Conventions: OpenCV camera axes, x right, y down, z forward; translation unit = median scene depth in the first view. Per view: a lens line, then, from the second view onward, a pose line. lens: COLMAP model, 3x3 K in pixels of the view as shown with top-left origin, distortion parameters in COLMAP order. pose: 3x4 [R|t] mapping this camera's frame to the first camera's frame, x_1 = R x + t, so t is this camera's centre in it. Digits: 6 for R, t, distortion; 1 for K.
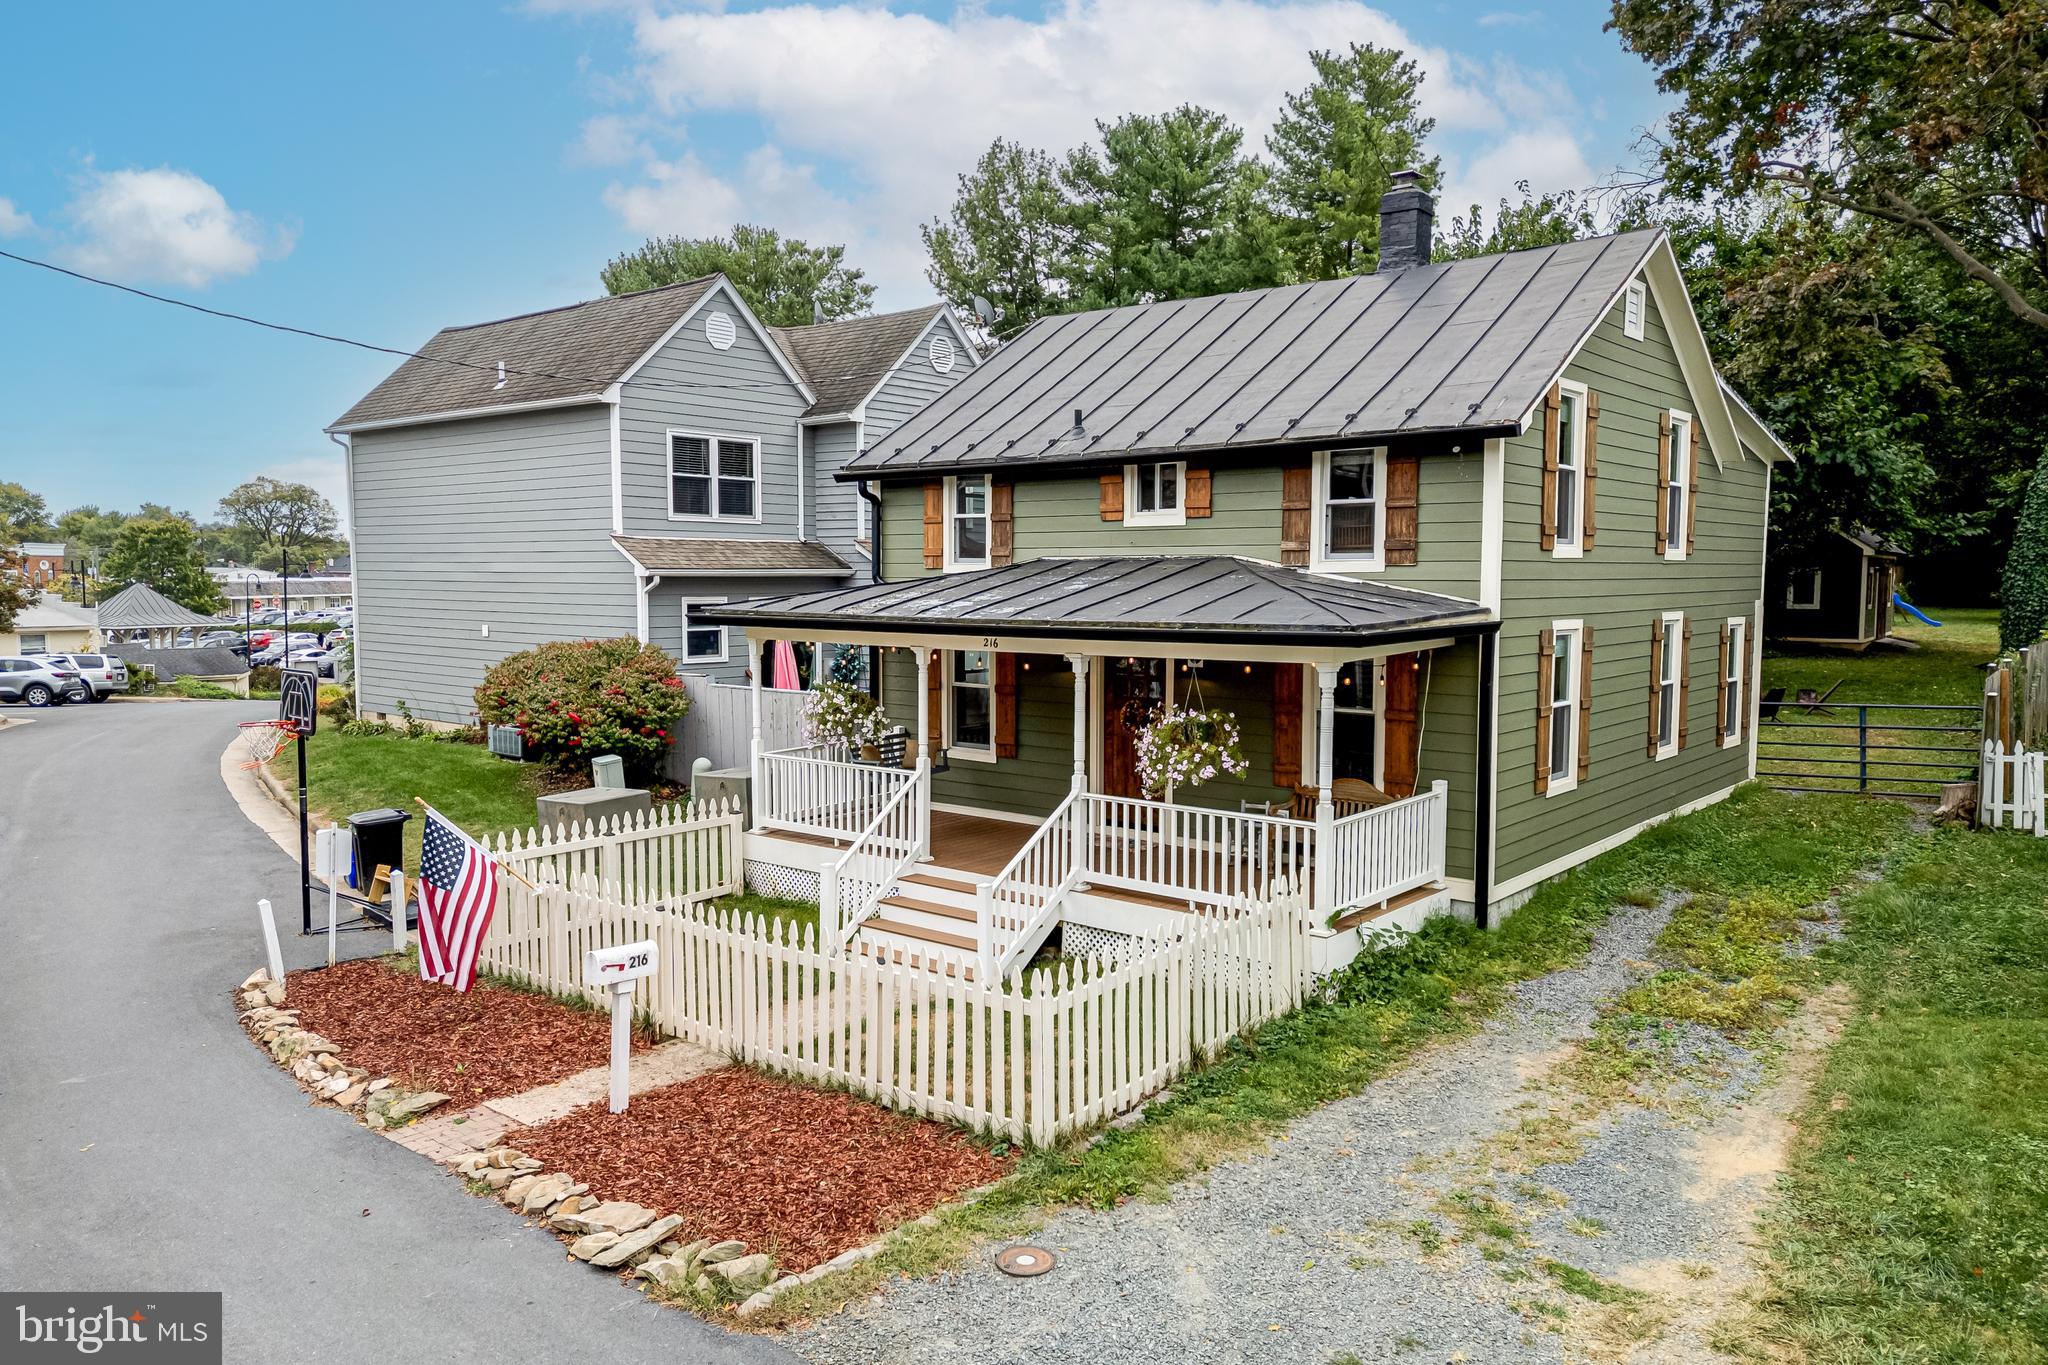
lens RADIAL K [[1430.7, 0, 1024.0], [0, 1430.7, 682.5], [0, 0, 1]] dist [0.086143, -0.092296]
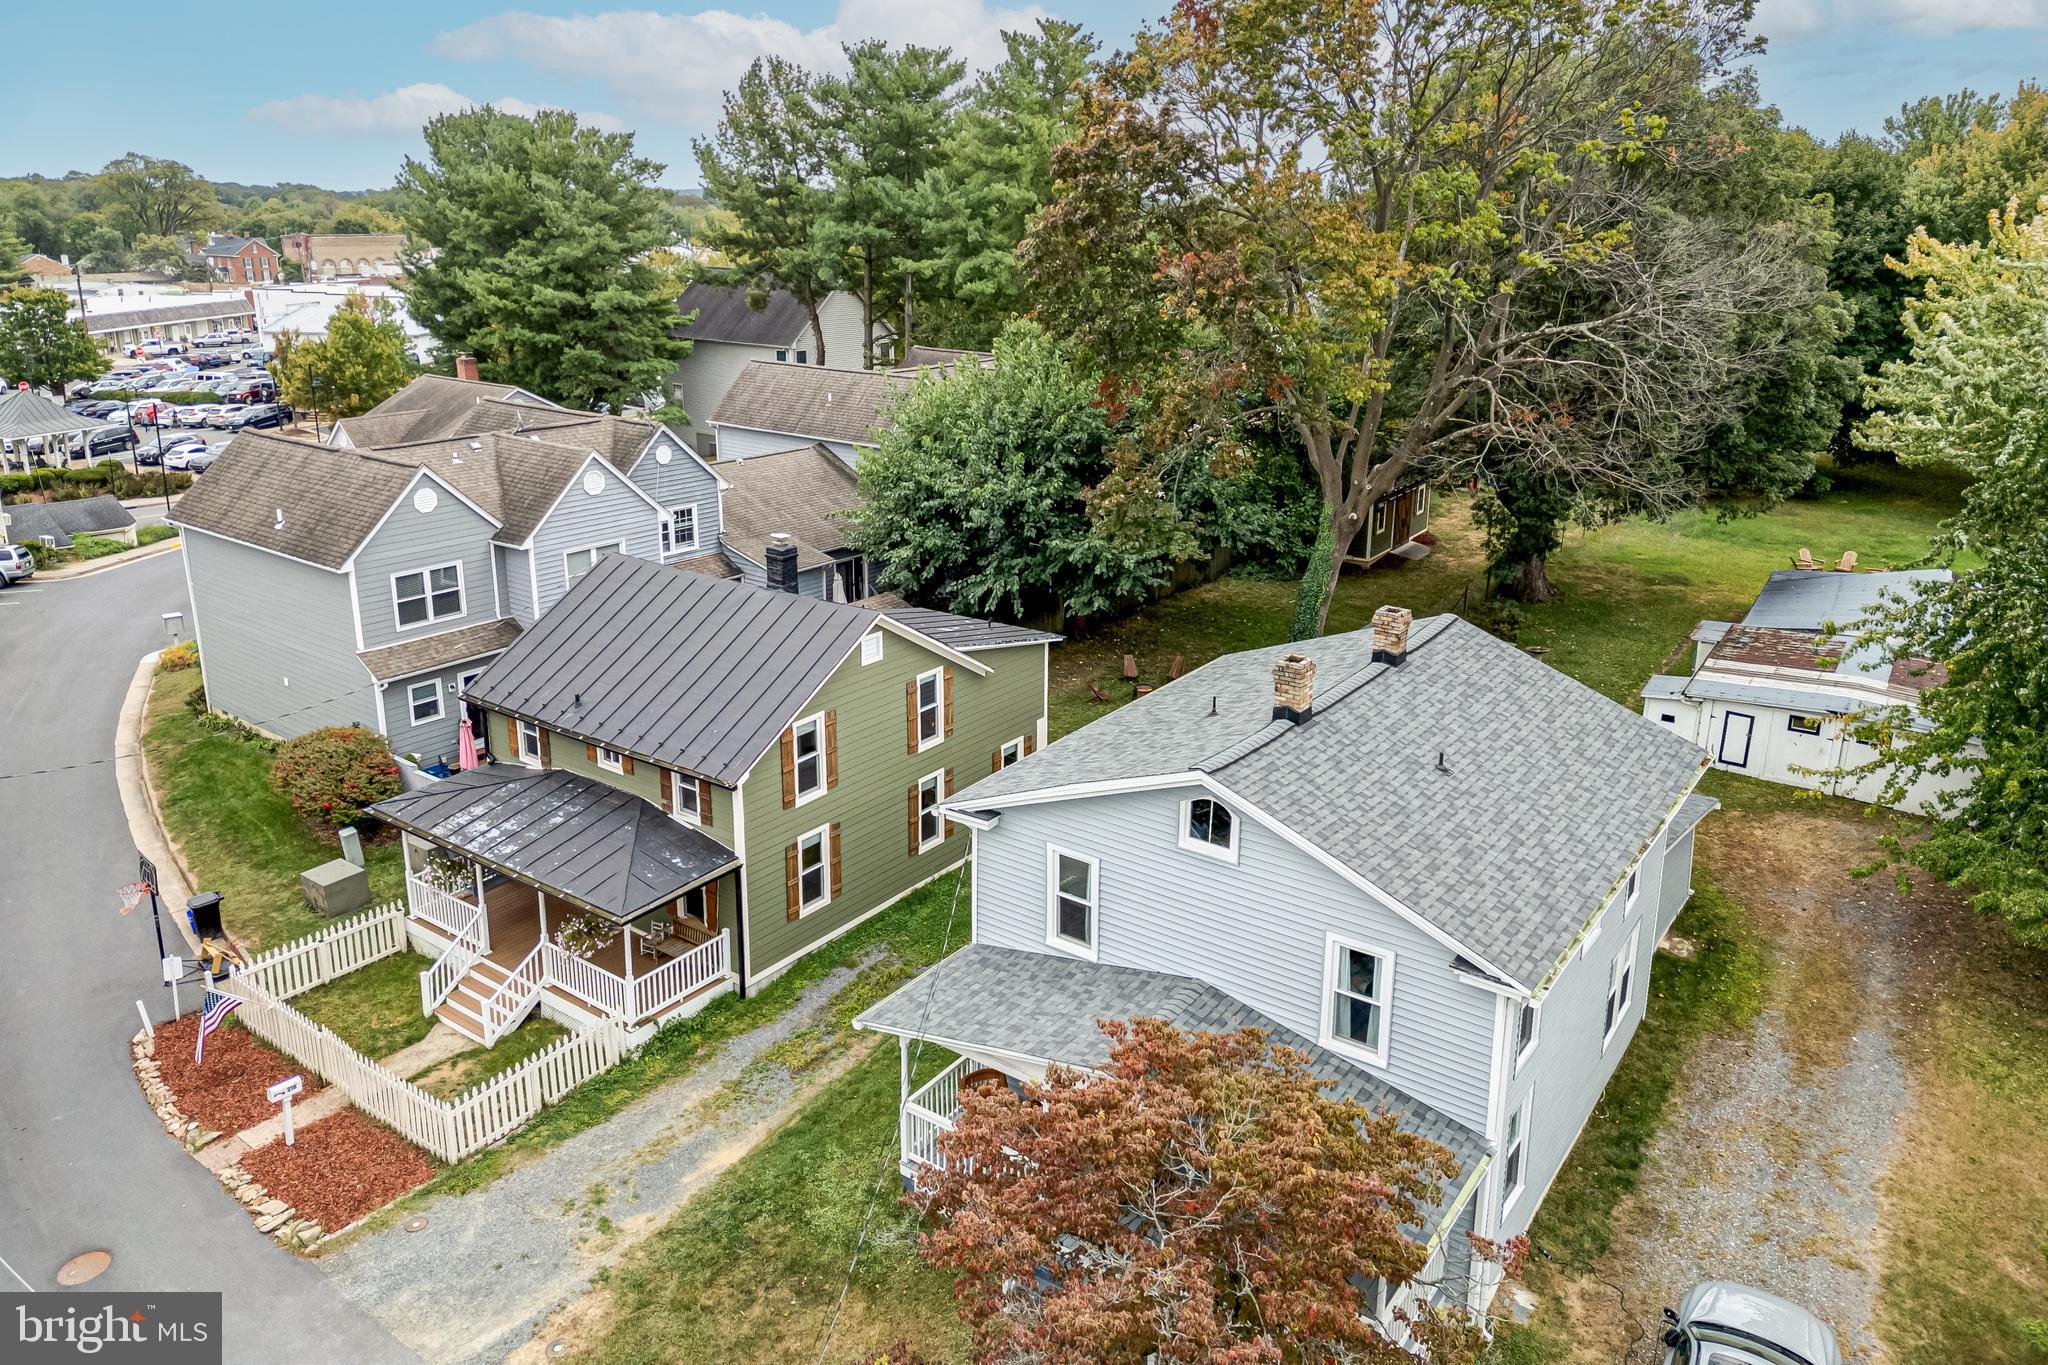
lens RADIAL K [[1423.0, 0, 1022.9], [0, 1423.0, 597.7], [0, 0, 1]] dist [0.052985, -0.043331]
pose [[0.998775, -0.007535, 0.048904, 0.643953], [-0.001702, 0.982521, 0.186145, -0.813431], [-0.049452, -0.186000, 0.981305, -0.980398]]
